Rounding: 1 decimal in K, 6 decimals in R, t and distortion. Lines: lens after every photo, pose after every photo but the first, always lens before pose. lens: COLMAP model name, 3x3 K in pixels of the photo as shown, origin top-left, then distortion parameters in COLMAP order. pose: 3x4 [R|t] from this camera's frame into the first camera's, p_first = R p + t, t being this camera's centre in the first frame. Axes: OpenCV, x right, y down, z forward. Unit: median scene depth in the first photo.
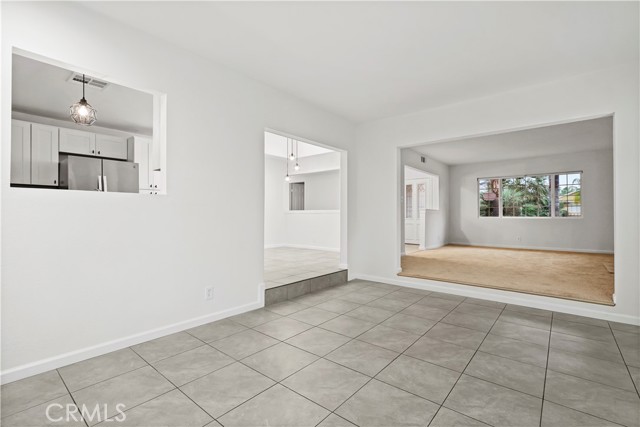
lens RADIAL K [[293.0, 0, 323.6], [0, 293.0, 211.7], [0, 0, 1]] dist [-0.001148, 0.000097]
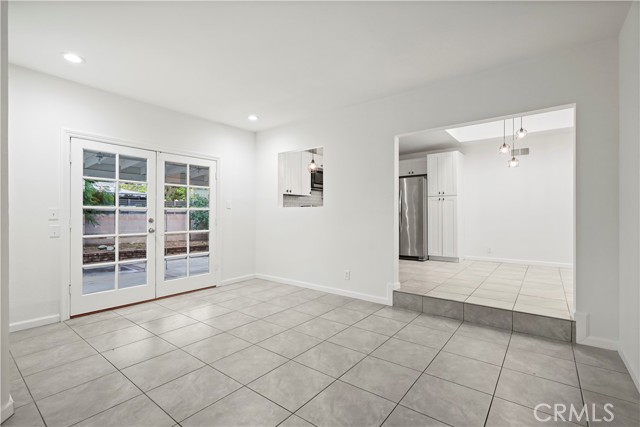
lens RADIAL K [[293.0, 0, 323.6], [0, 293.0, 211.7], [0, 0, 1]] dist [-0.001148, 0.000097]
pose [[0.036684, -0.009418, -0.999283, 1.031894], [0.011824, 0.999890, -0.008989, -0.013147], [0.999257, -0.011485, 0.036792, 0.868251]]
